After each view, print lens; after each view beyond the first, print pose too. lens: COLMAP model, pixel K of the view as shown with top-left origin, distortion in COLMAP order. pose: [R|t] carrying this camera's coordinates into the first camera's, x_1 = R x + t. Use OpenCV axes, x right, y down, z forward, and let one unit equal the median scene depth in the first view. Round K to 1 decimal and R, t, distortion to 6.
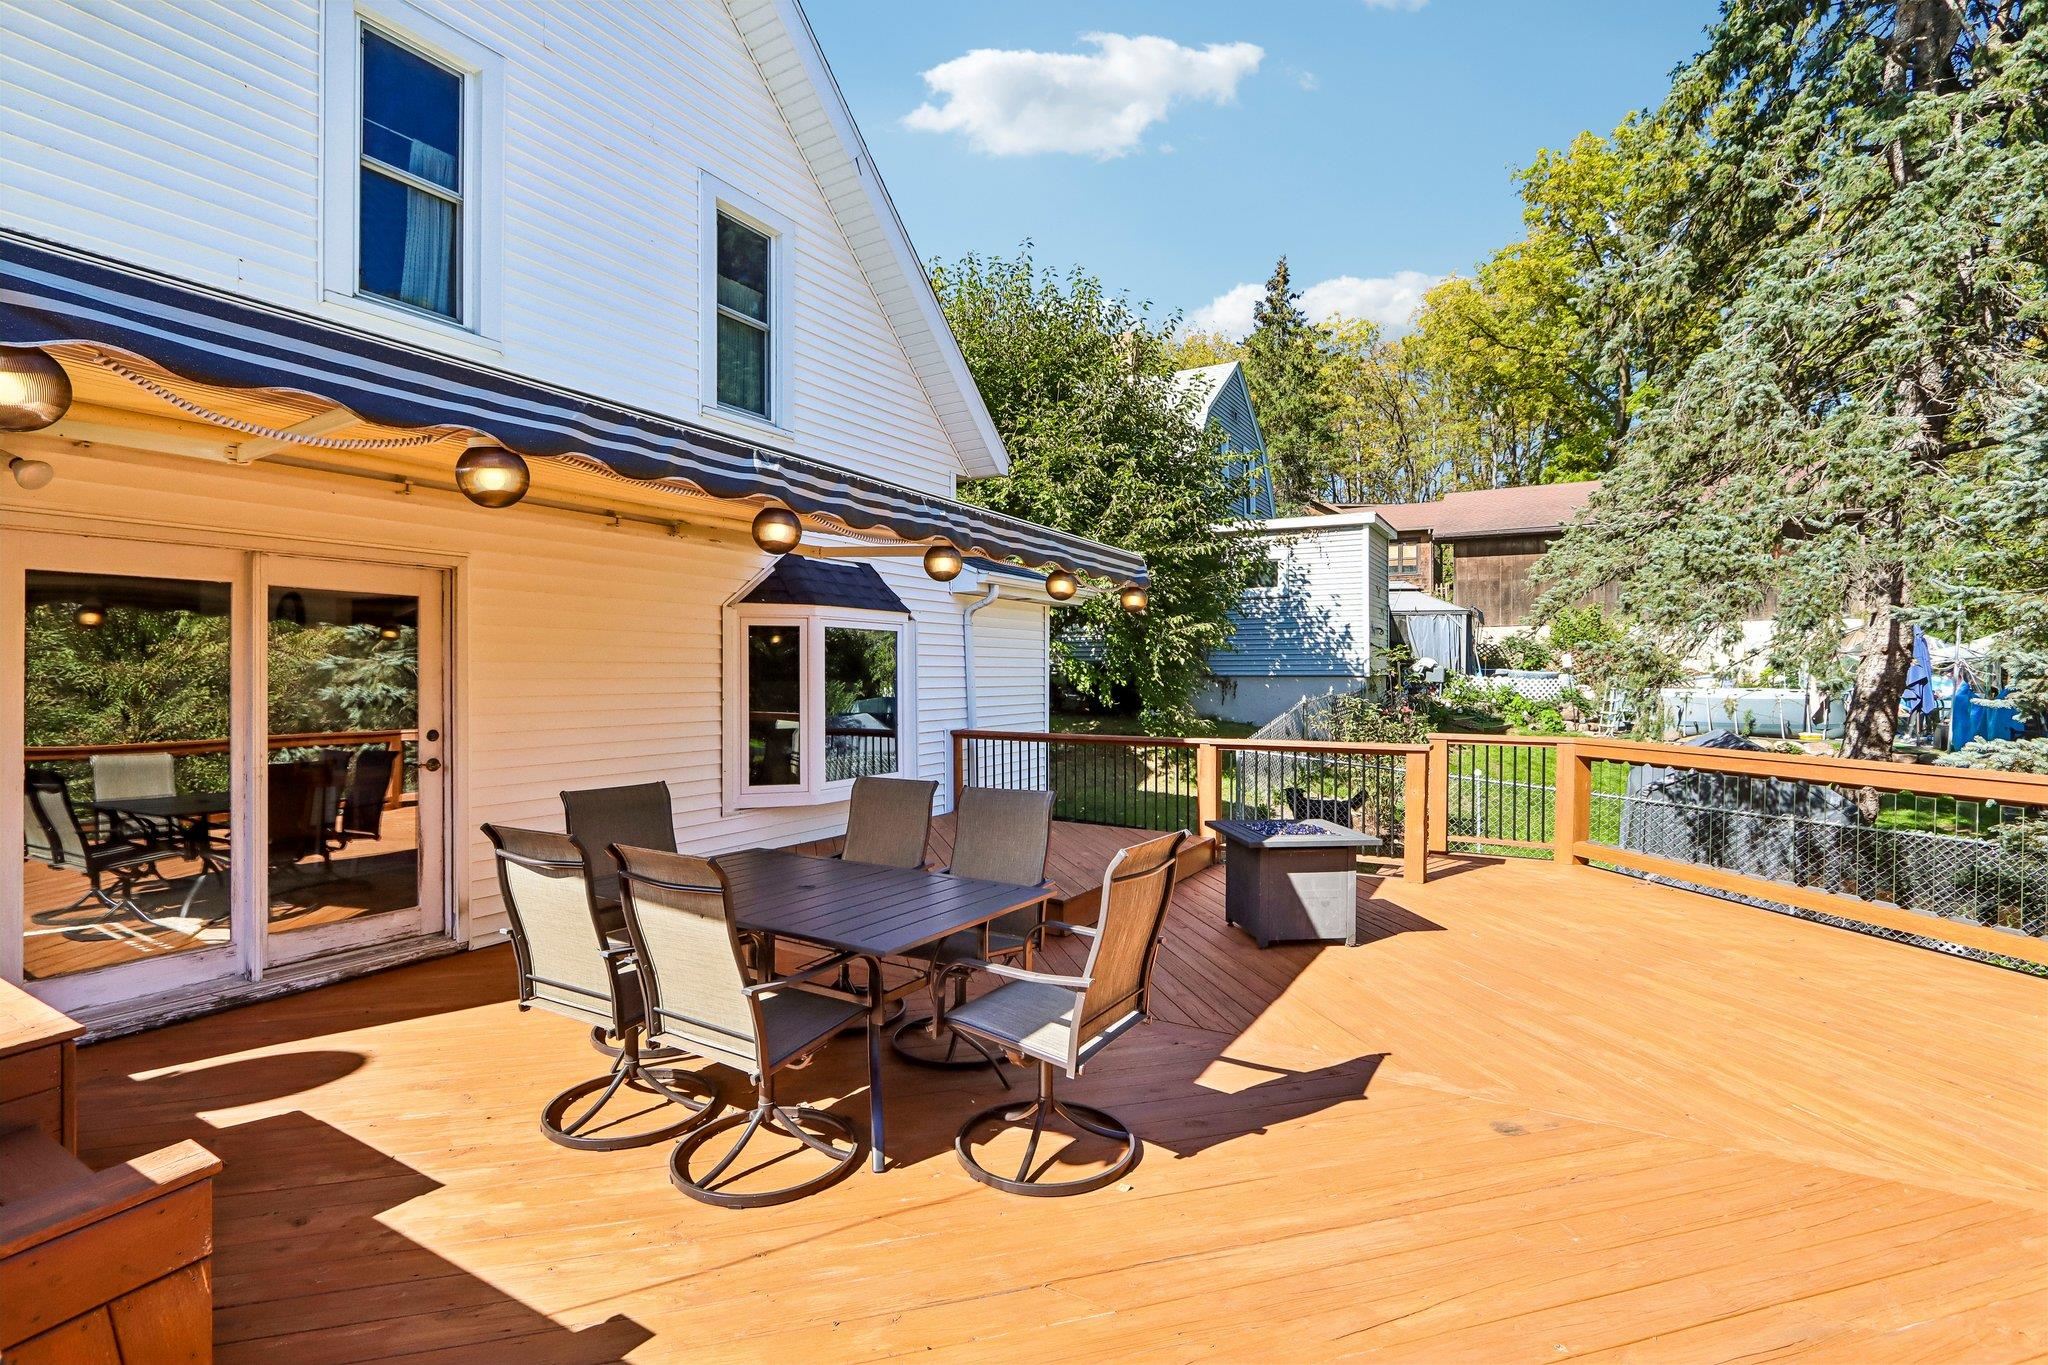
lens RADIAL K [[937.9, 0, 1026.5], [0, 937.9, 695.5], [0, 0, 1]] dist [-0.014760, 0.000069]
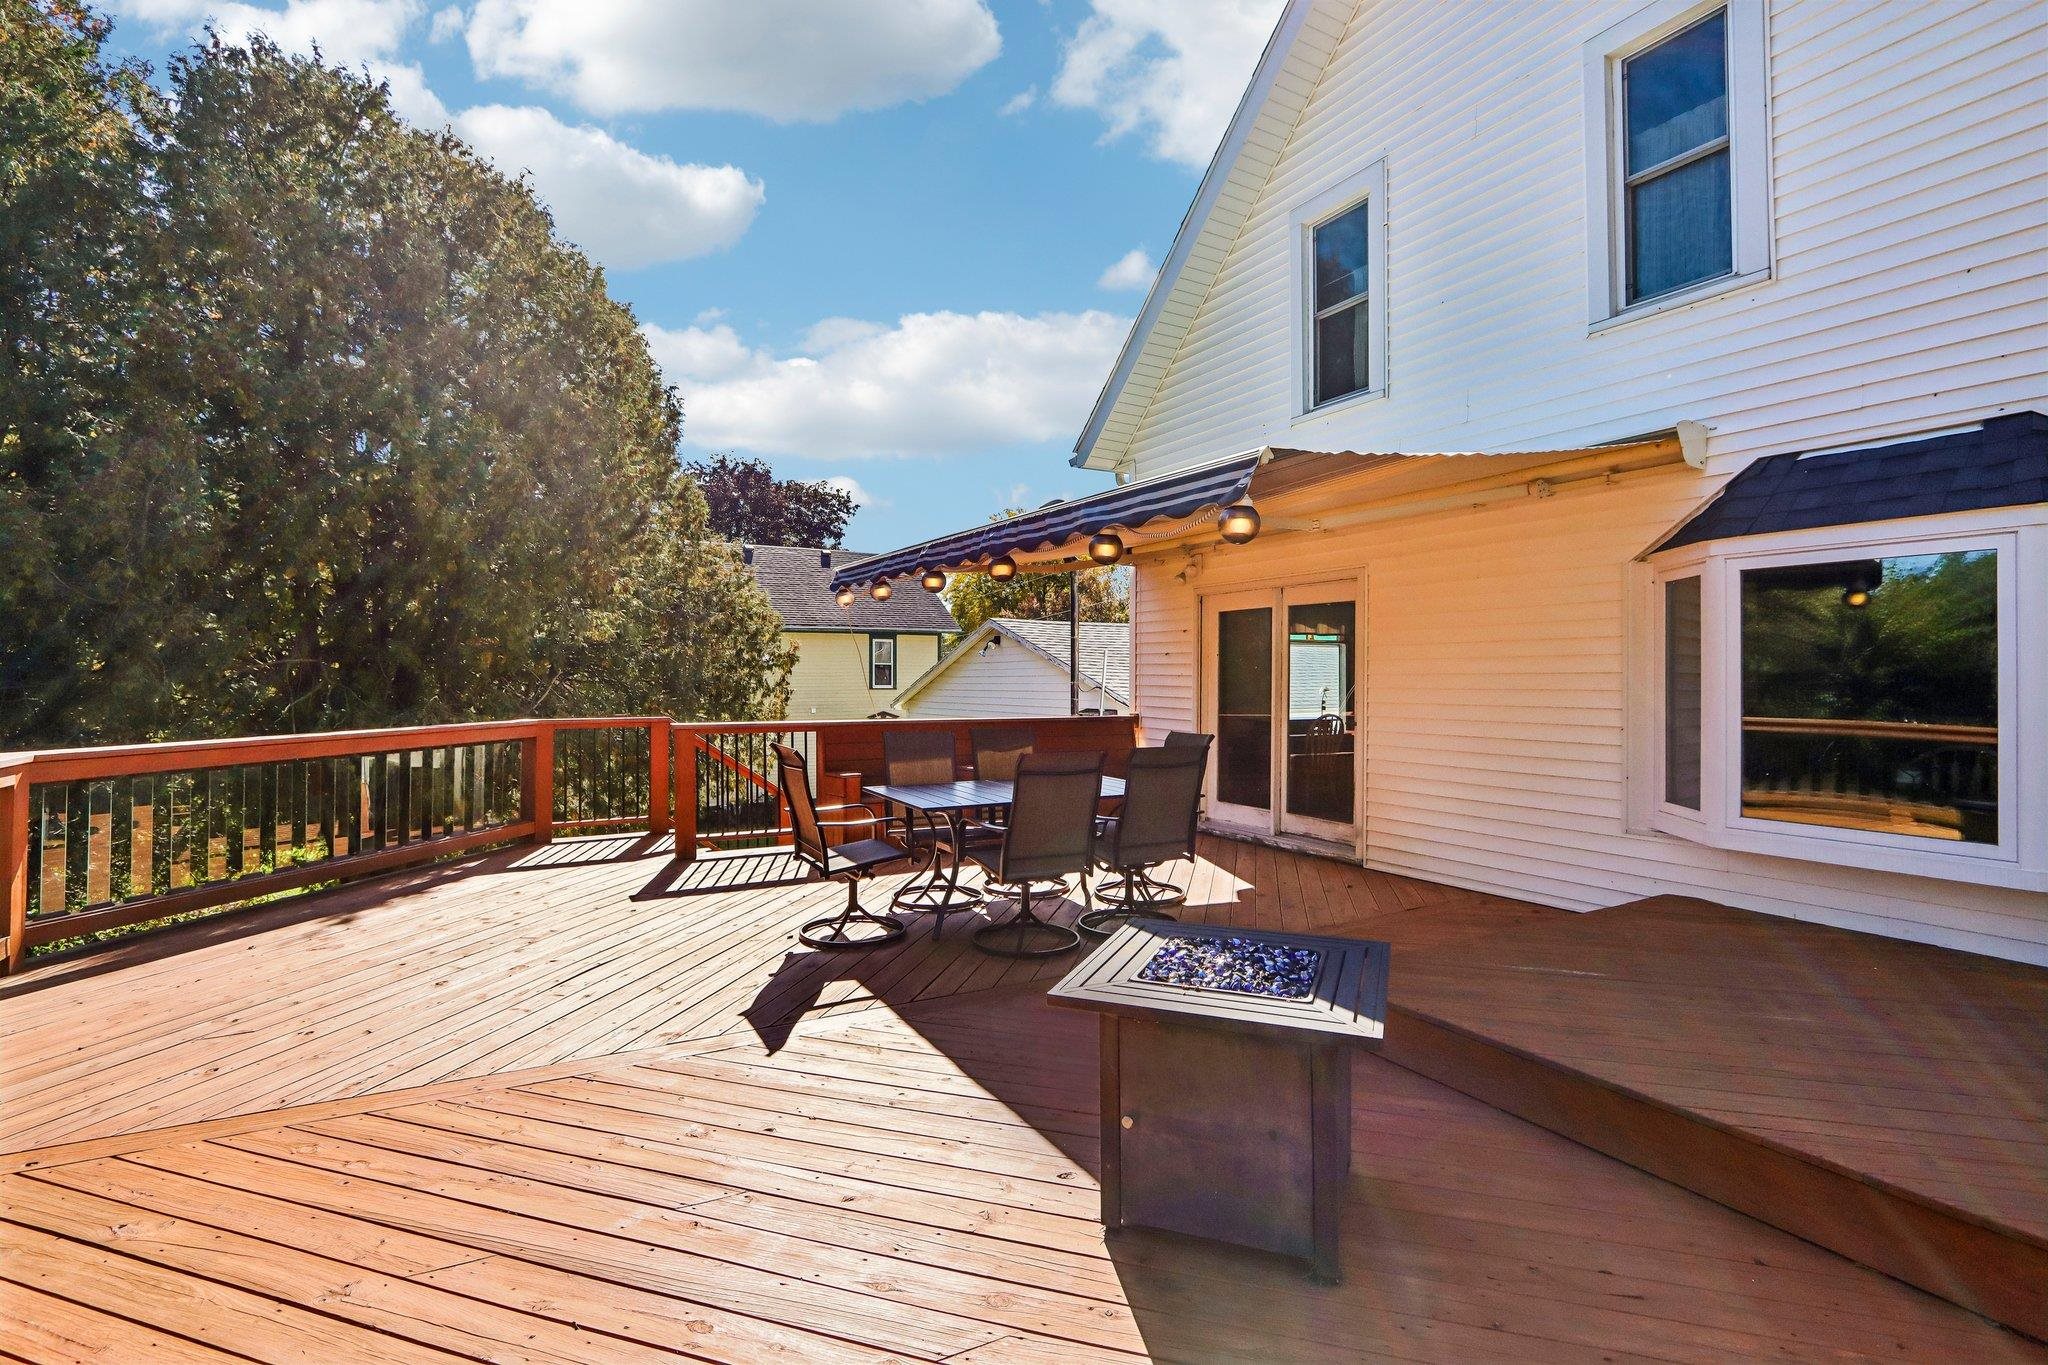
lens RADIAL K [[957.0, 0, 1020.9], [0, 957.0, 654.6], [0, 0, 1]] dist [-0.000274, 0.000027]
pose [[-0.507010, -0.005225, -0.861925, 0.605604], [-0.003982, 0.999985, -0.003719, -0.013962], [0.861931, 0.001547, -0.507023, 0.941729]]
